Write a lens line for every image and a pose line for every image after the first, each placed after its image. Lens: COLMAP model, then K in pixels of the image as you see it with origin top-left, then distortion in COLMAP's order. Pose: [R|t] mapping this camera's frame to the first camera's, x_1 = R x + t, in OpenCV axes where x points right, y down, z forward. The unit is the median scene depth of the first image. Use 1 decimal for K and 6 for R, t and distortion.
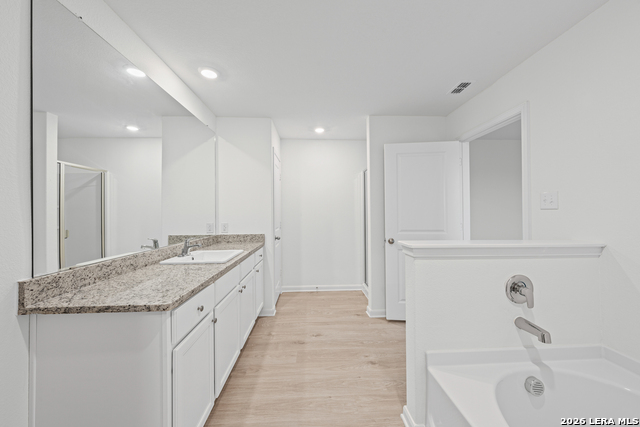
lens RADIAL K [[249.9, 0, 318.2], [0, 249.9, 213.9], [0, 0, 1]] dist [-0.001117, 0.000064]
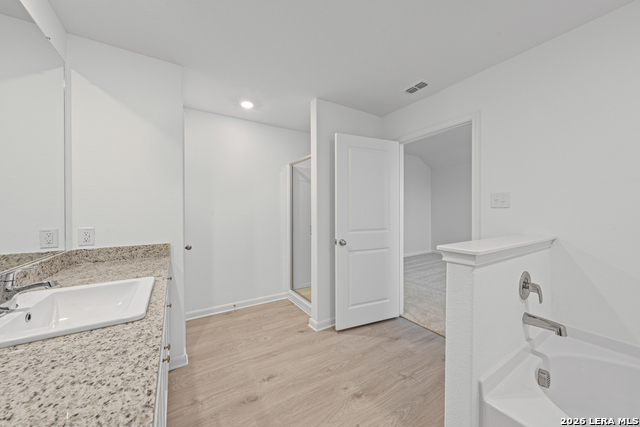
lens RADIAL K [[238.0, 0, 323.7], [0, 238.0, 213.4], [0, 0, 1]] dist [-0.002743, -0.000157]
pose [[0.863616, -0.001819, 0.504146, -0.191383], [0.000547, 0.999996, 0.002671, 0.002078], [-0.504149, -0.002031, 0.863614, 0.282625]]
